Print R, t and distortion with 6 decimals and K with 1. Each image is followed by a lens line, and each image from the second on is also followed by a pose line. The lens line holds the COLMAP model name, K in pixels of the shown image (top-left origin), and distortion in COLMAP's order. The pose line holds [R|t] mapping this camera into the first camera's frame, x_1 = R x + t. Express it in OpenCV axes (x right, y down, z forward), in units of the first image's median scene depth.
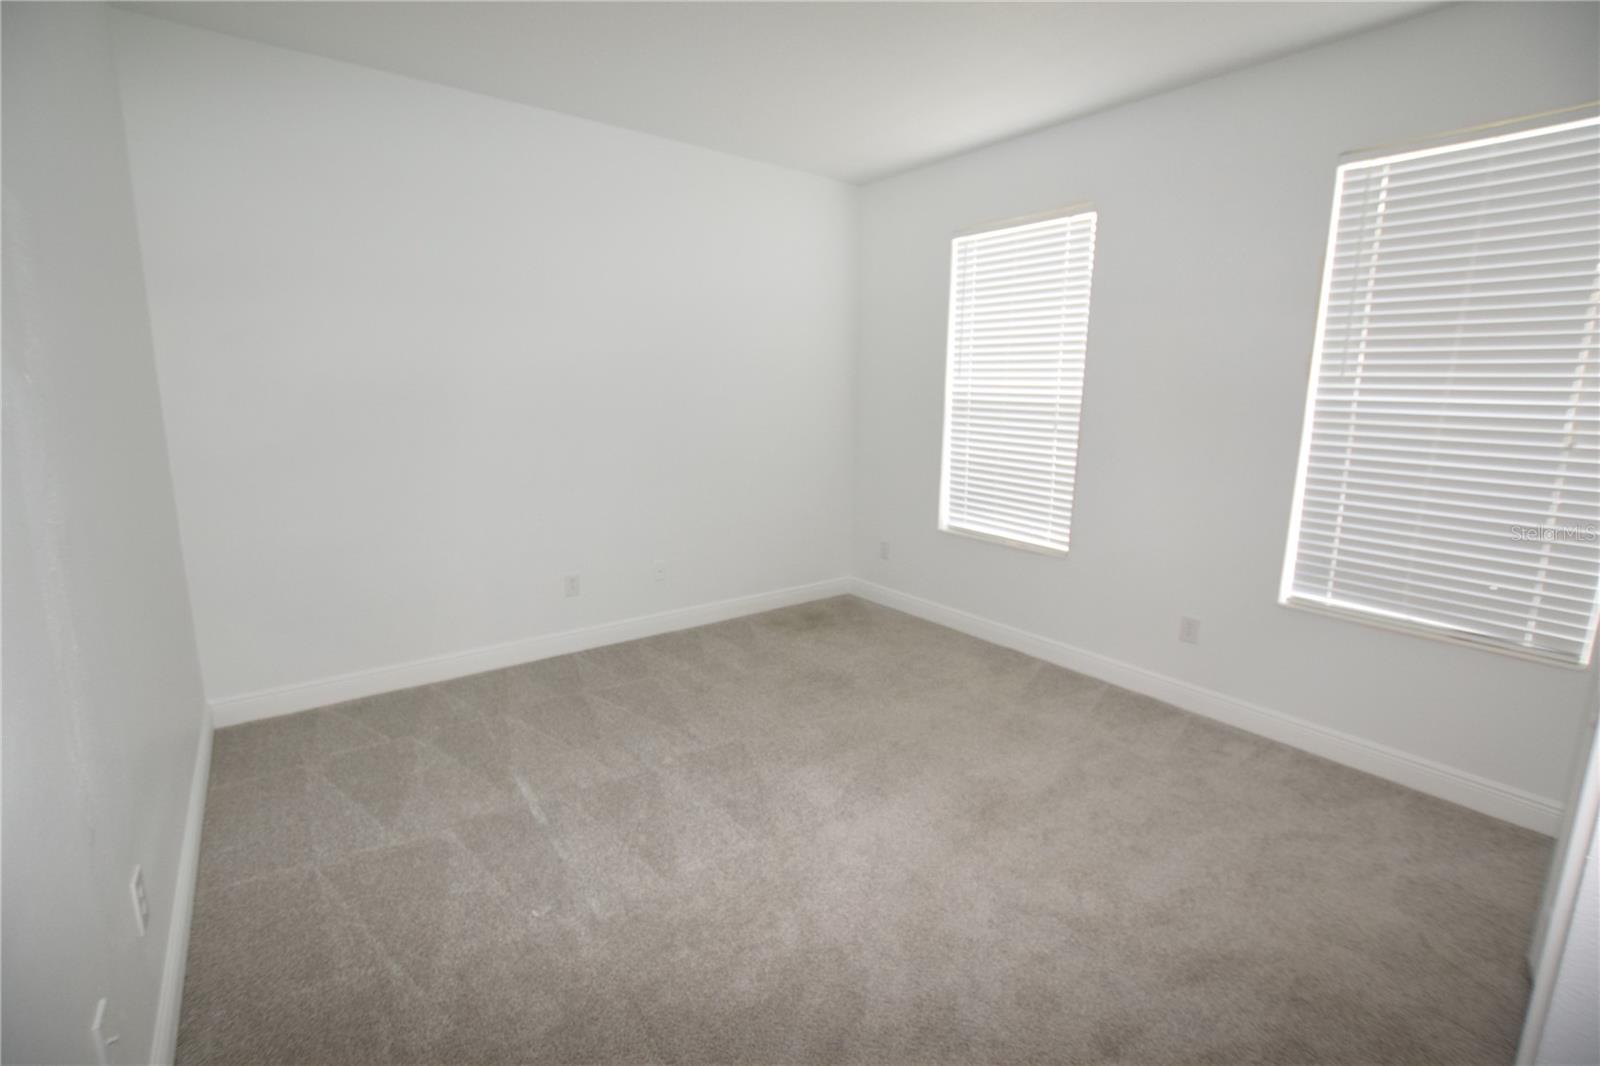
lens RADIAL K [[698.5, 0, 807.9], [0, 698.5, 536.3], [0, 0, 1]] dist [-0.026970, 0.000958]
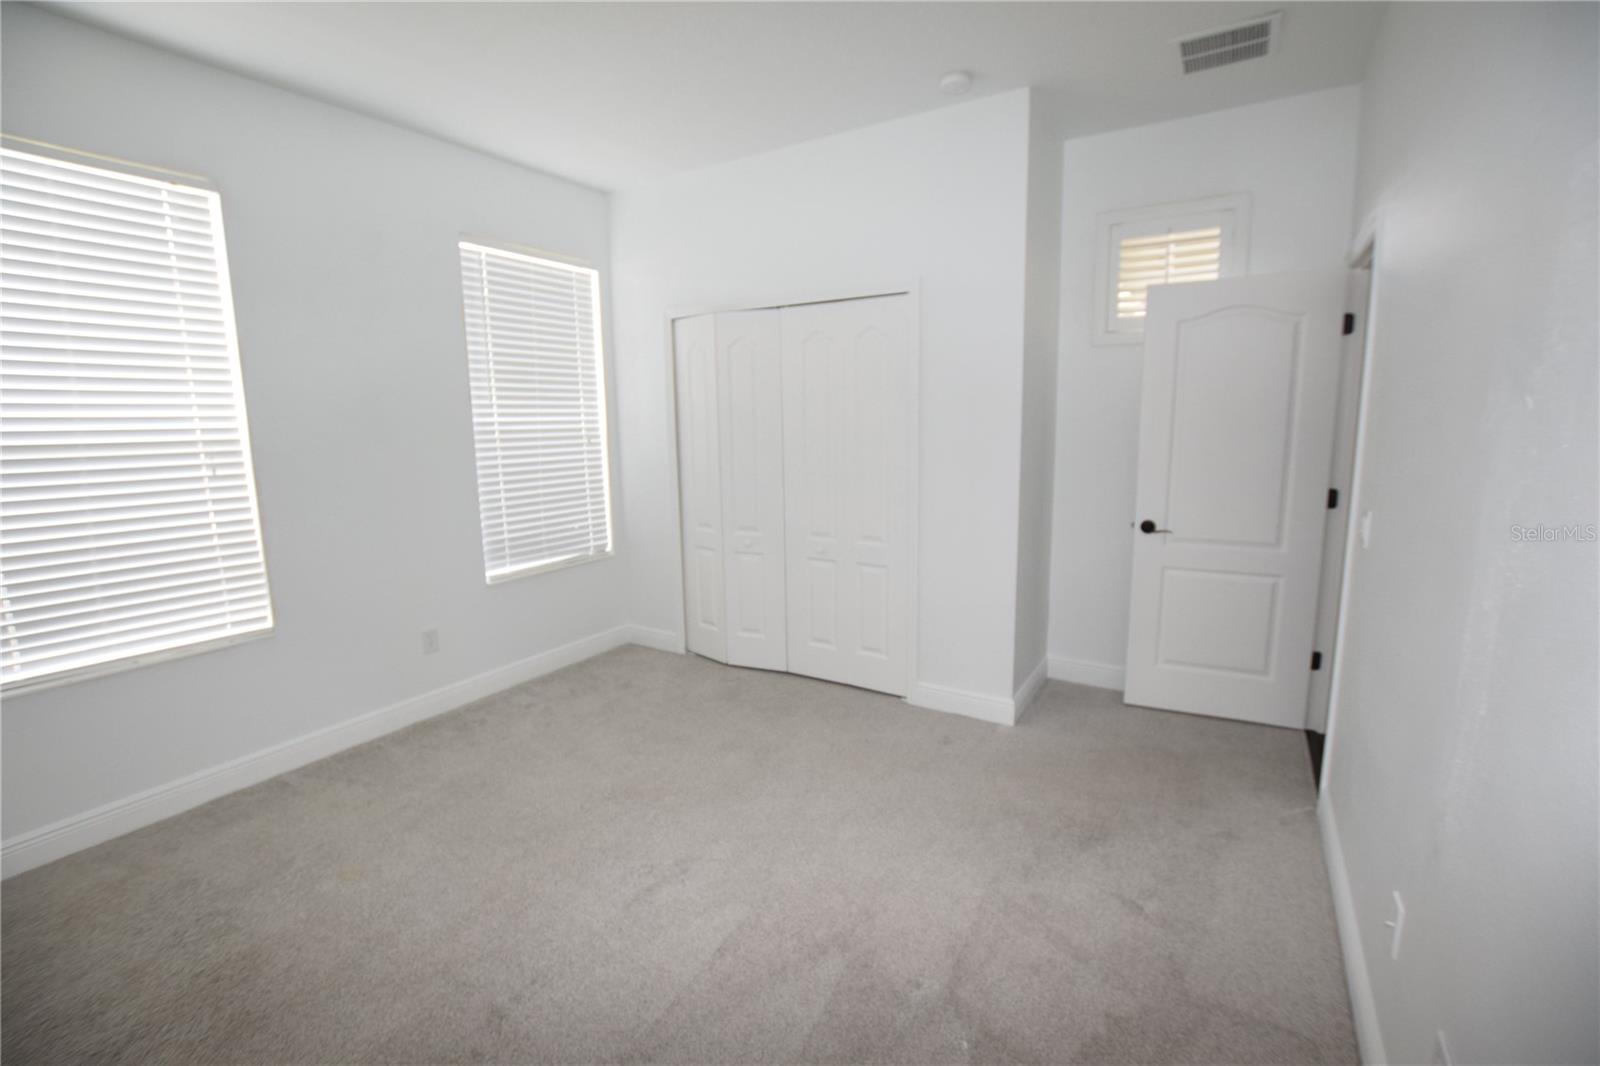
lens RADIAL K [[698.5, 0, 797.2], [0, 698.5, 542.9], [0, 0, 1]] dist [-0.026970, 0.000958]
pose [[-0.342011, -0.176868, 0.922901, -0.687516], [0.200789, 0.945690, 0.255644, -0.191576], [-0.917994, 0.272741, -0.287924, 0.866412]]
